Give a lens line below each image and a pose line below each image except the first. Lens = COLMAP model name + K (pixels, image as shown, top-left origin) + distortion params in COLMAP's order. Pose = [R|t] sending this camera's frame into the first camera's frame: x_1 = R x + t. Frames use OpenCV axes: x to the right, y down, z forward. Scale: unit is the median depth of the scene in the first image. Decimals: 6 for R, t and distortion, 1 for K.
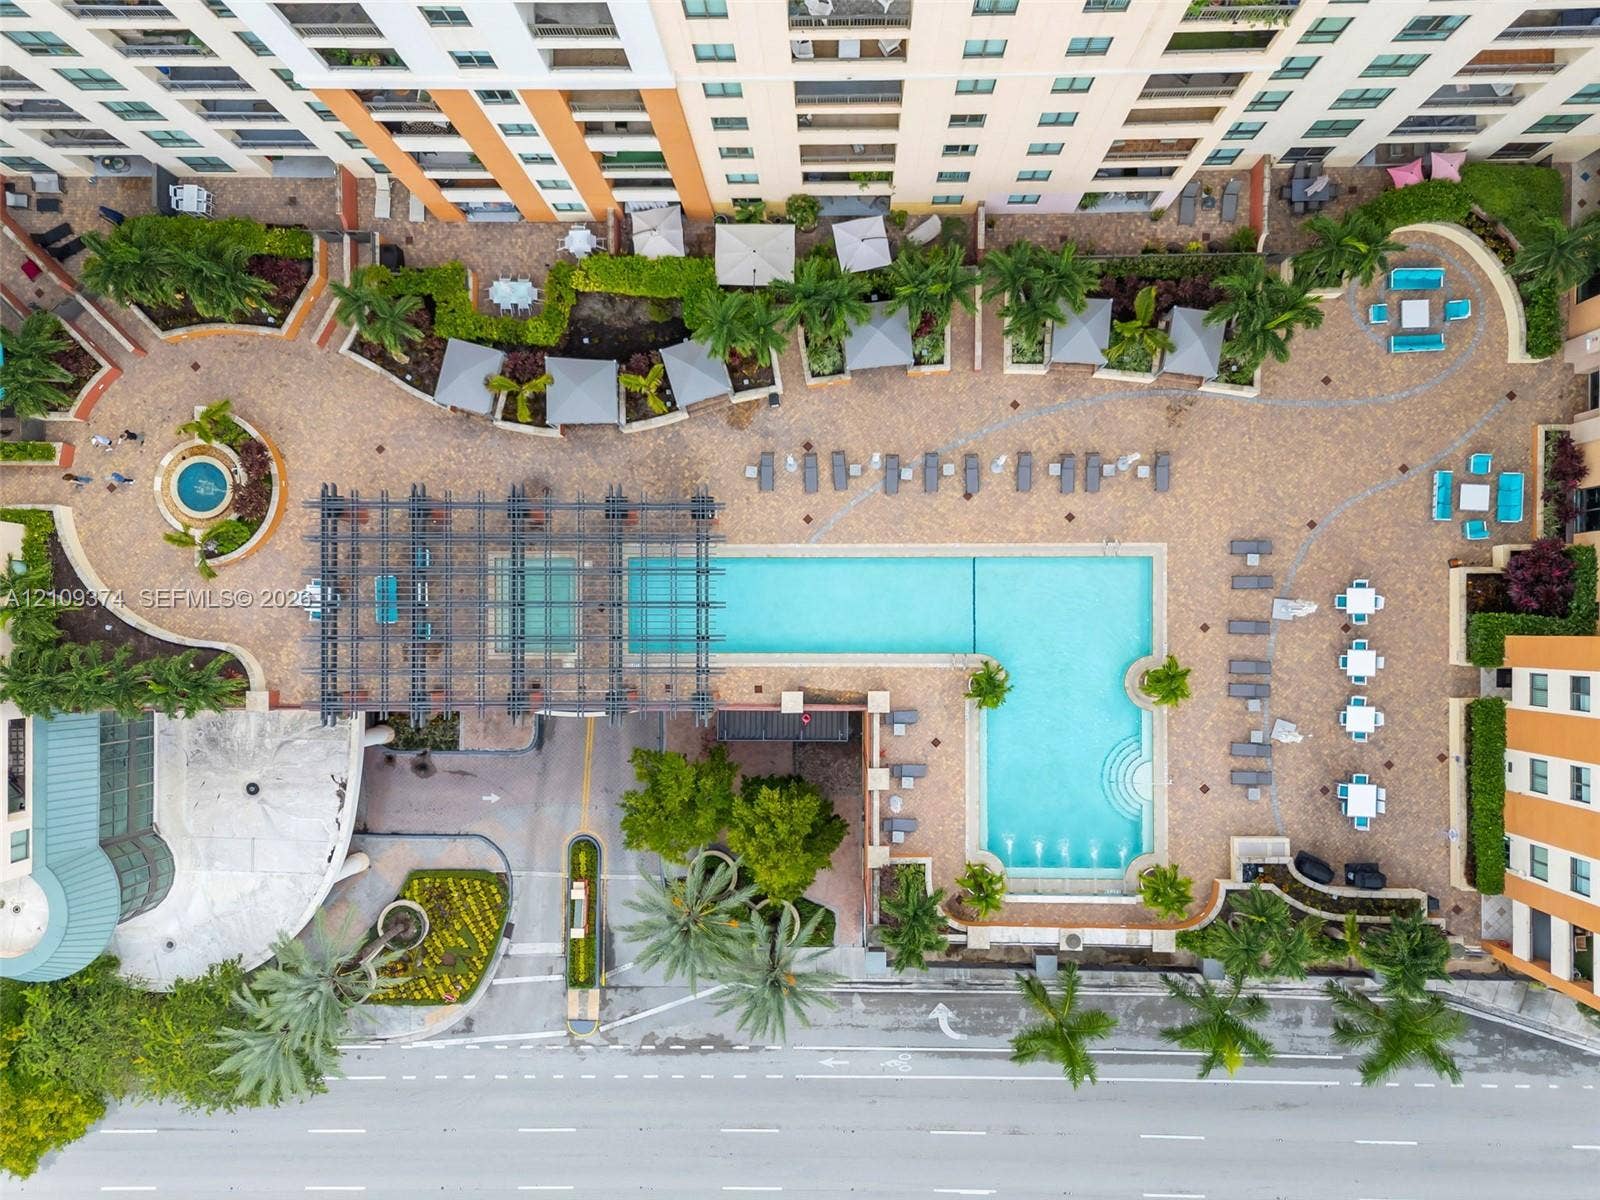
lens RADIAL K [[1201.3, 0, 802.6], [0, 1201.3, 604.9], [0, 0, 1]] dist [0.099588, -0.079698]
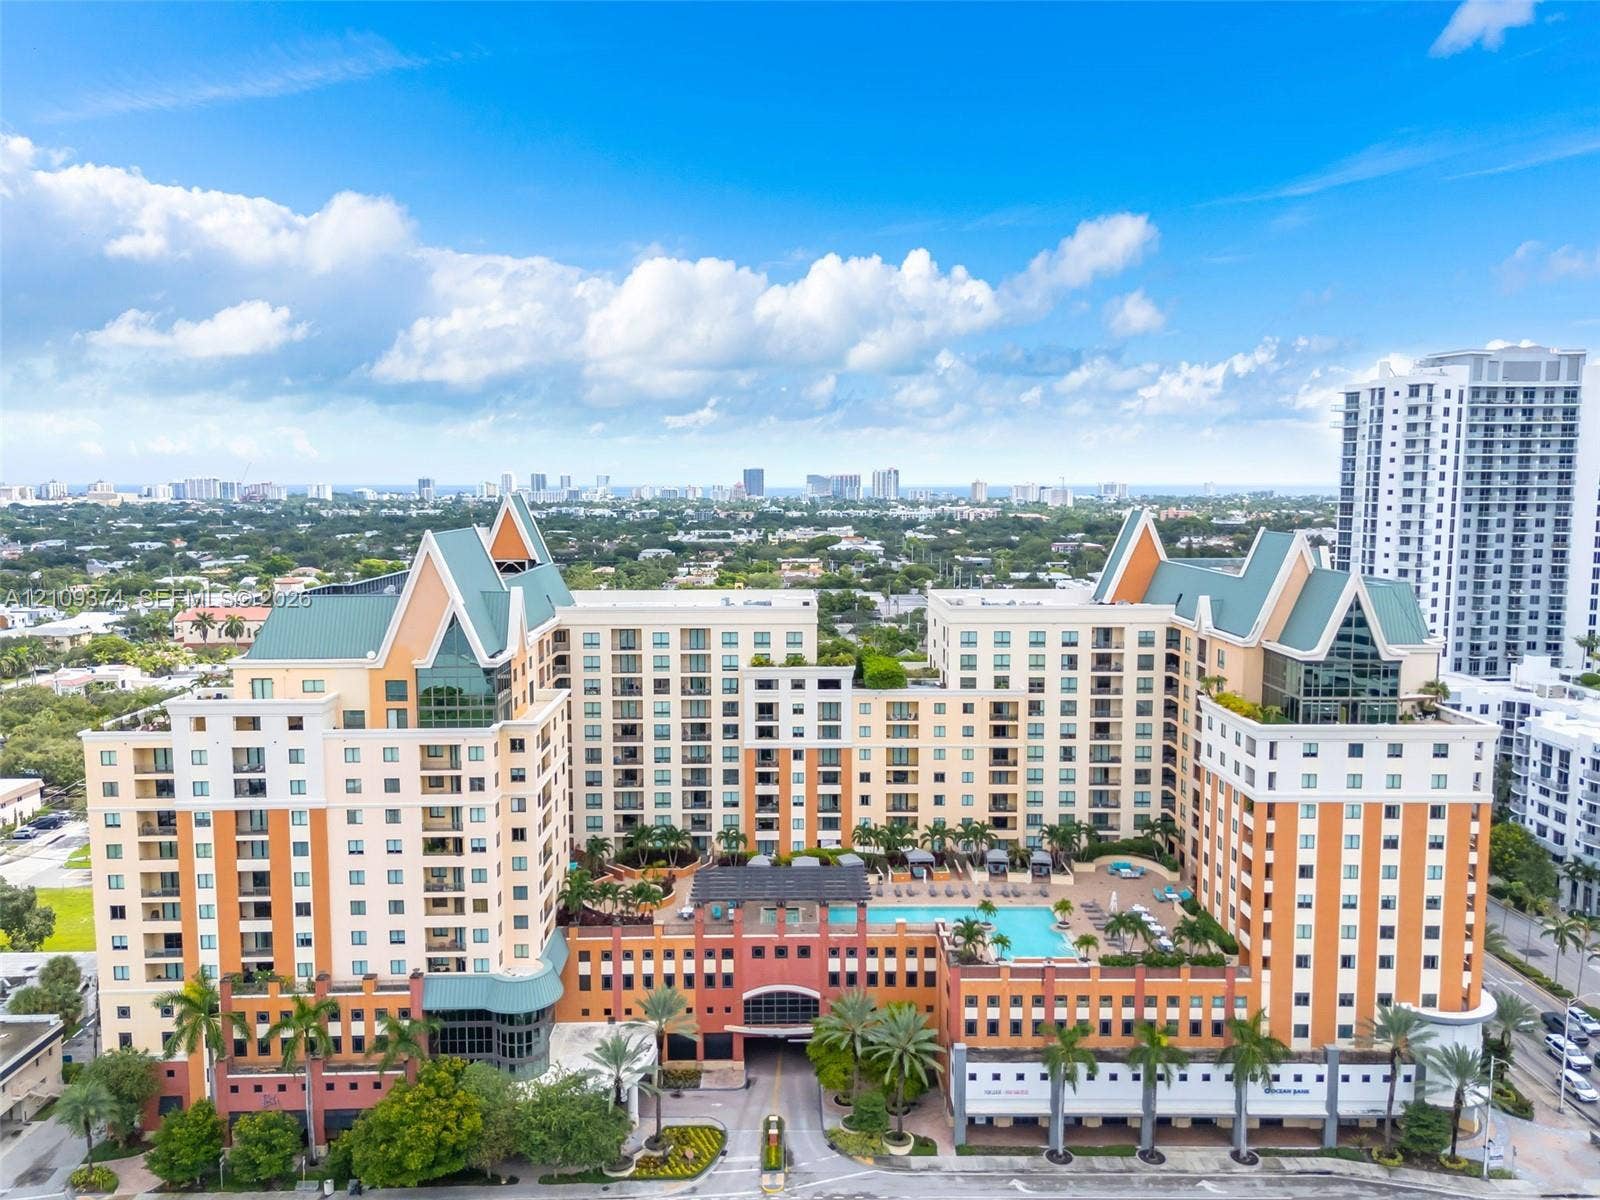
lens RADIAL K [[1201.3, 0, 766.9], [0, 1201.3, 630.1], [0, 0, 1]] dist [0.099588, -0.079698]
pose [[0.999428, 0.033804, -0.000402, -0.298172], [-0.004368, 0.117309, -0.993086, 2.443585], [-0.033523, 0.992520, 0.117390, 0.233666]]
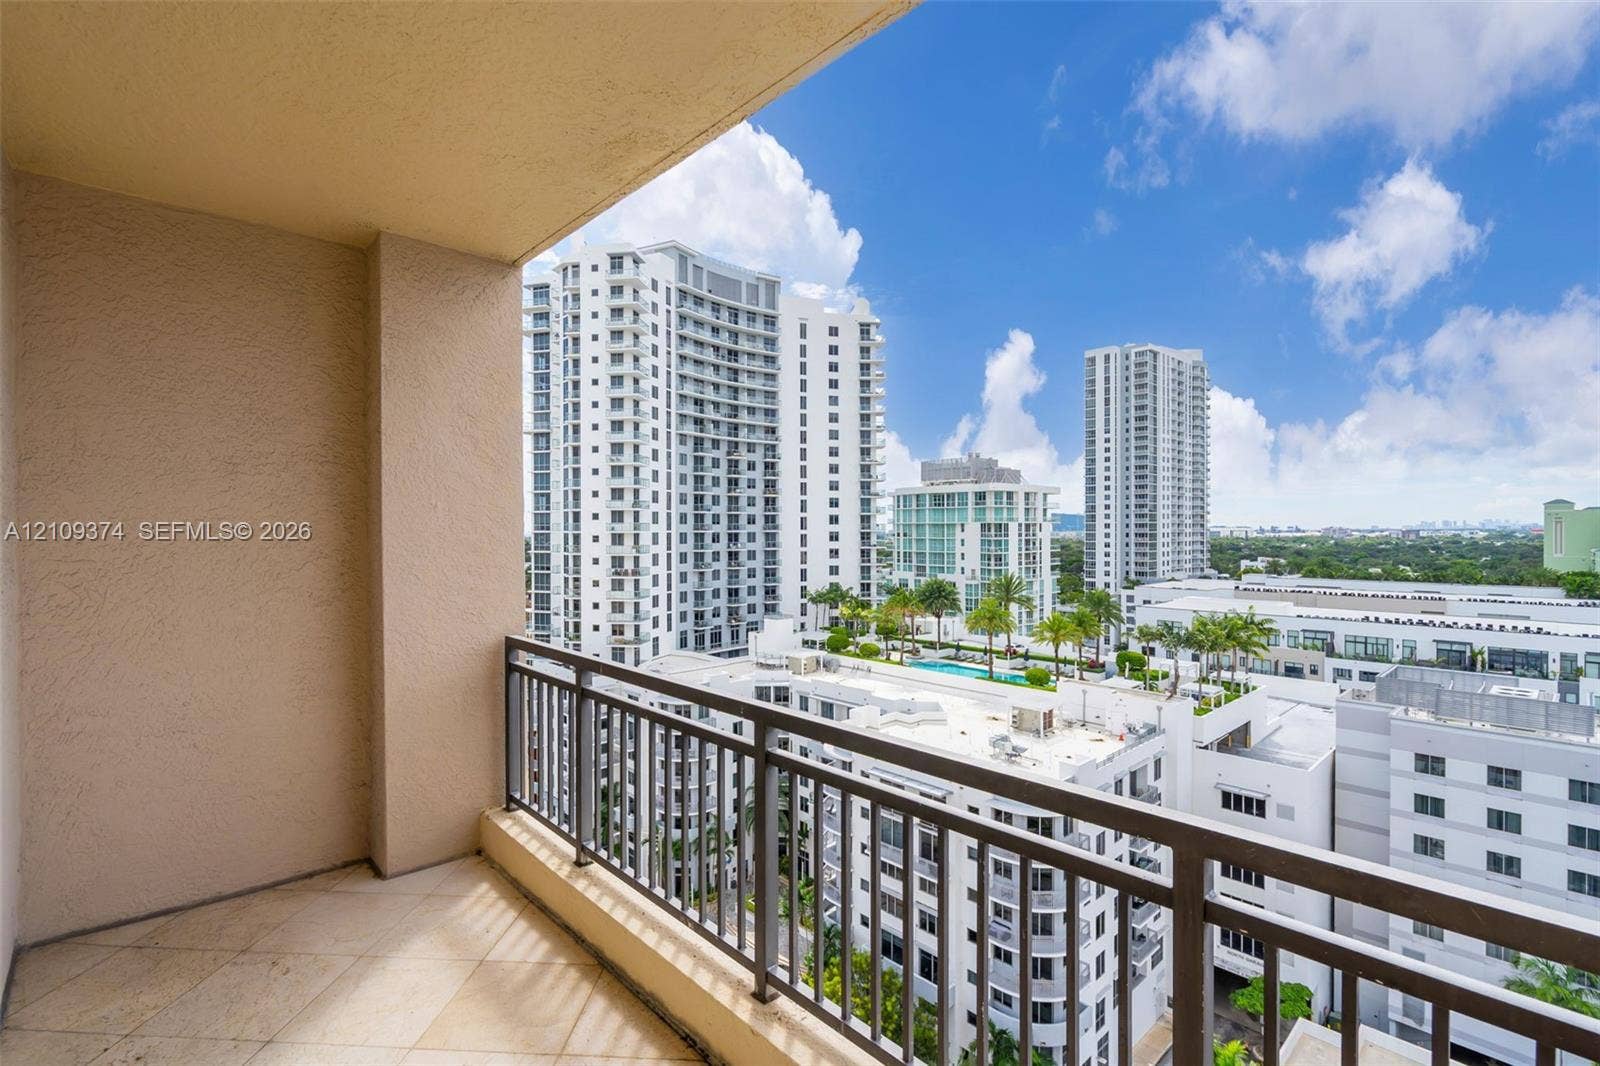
lens RADIAL K [[734.5, 0, 812.3], [0, 734.5, 528.1], [0, 0, 1]] dist [-0.010172, 0.001847]
pose [[0.721960, 0.041475, 0.690691, 1.014630], [0.691418, -0.004665, -0.722440, -0.207040], [-0.026741, 0.999129, -0.032044, 0.538213]]
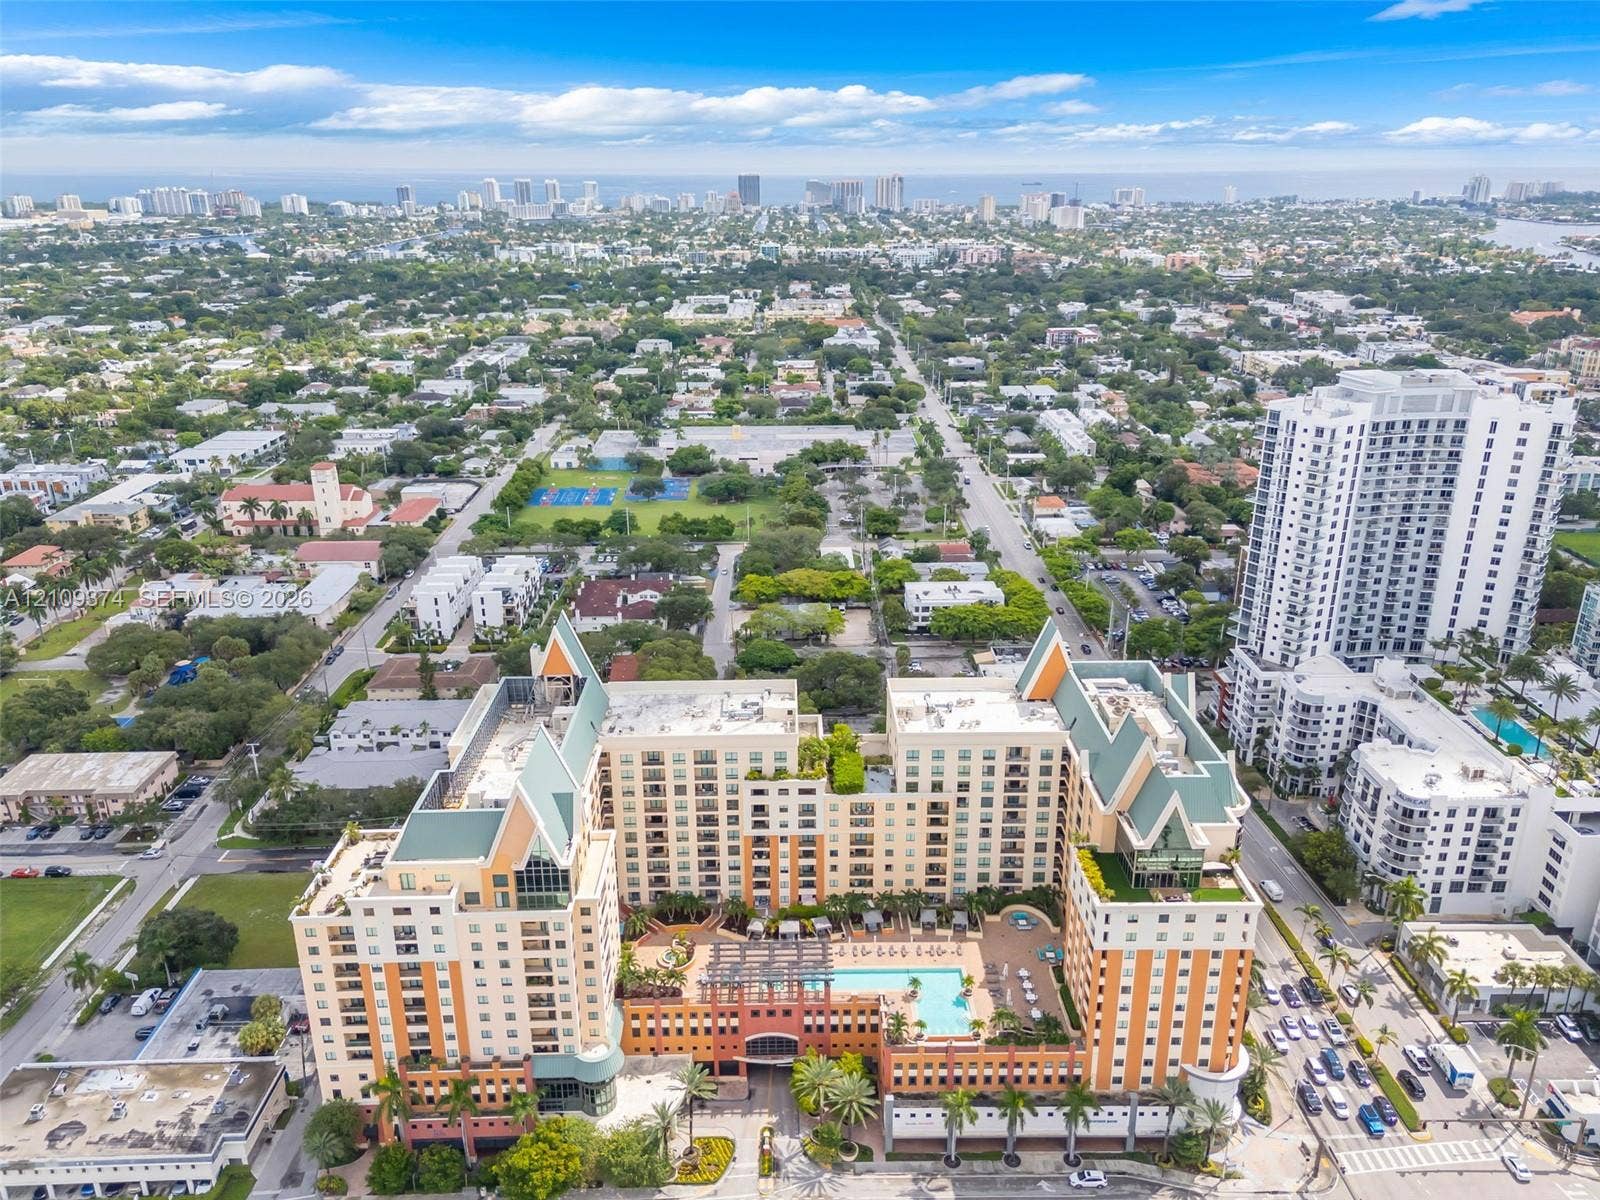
lens RADIAL K [[1201.3, 0, 761.7], [0, 1201.3, 639.2], [0, 0, 1]] dist [0.099588, -0.079698]
pose [[0.999765, 0.021616, 0.001379, -0.304977], [-0.006793, 0.373358, -0.927662, 2.961594], [-0.020567, 0.927435, 0.373418, -1.160668]]
